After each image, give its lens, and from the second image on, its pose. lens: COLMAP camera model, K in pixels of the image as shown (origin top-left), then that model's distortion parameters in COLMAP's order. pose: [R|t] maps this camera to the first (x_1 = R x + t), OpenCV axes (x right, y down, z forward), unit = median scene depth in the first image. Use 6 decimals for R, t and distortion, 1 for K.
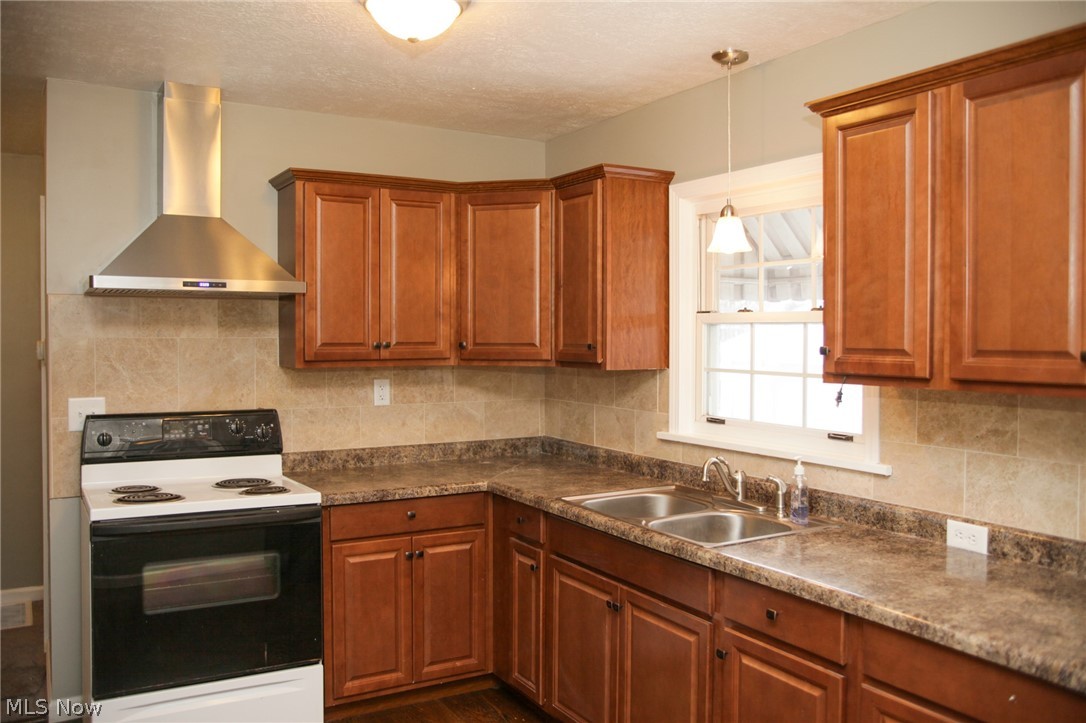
lens RADIAL K [[886.9, 0, 543.0], [0, 886.9, 361.5], [0, 0, 1]] dist [-0.072788, 0.008301]
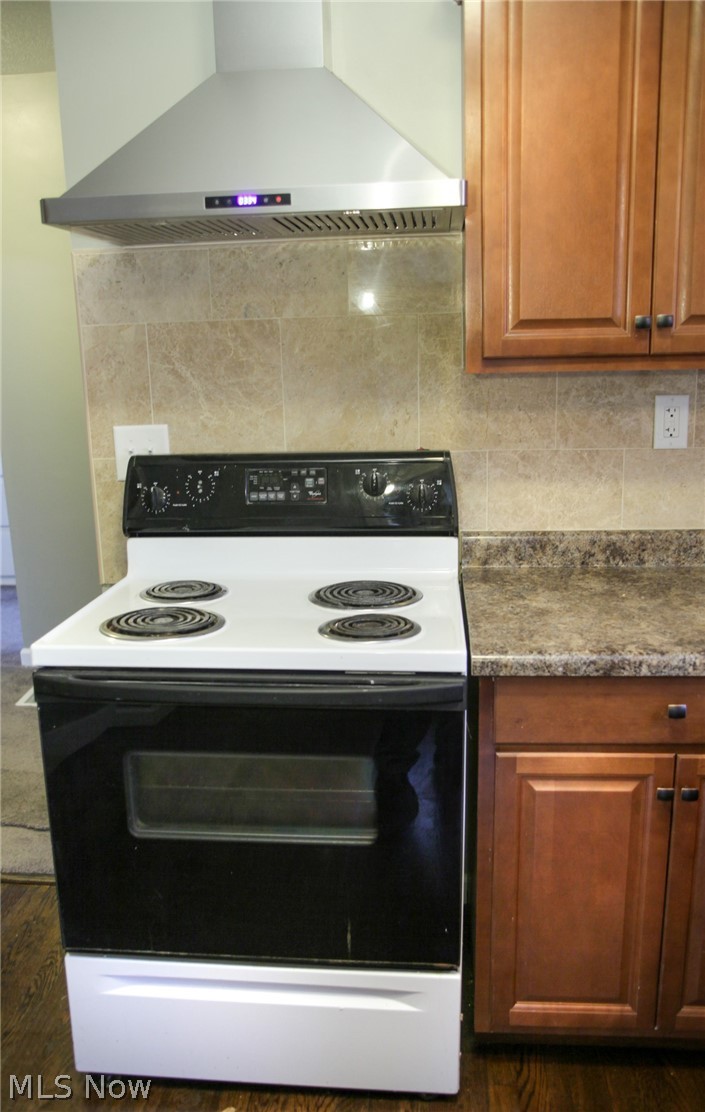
lens RADIAL K [[948.5, 0, 352.8], [0, 948.5, 575.2], [0, 0, 1]] dist [-0.110733, 0.126573]
pose [[0.812976, 0.120791, -0.569631, -0.020322], [0.012880, 0.974278, 0.224980, -0.002029], [0.582155, -0.190240, 0.790509, 0.529018]]
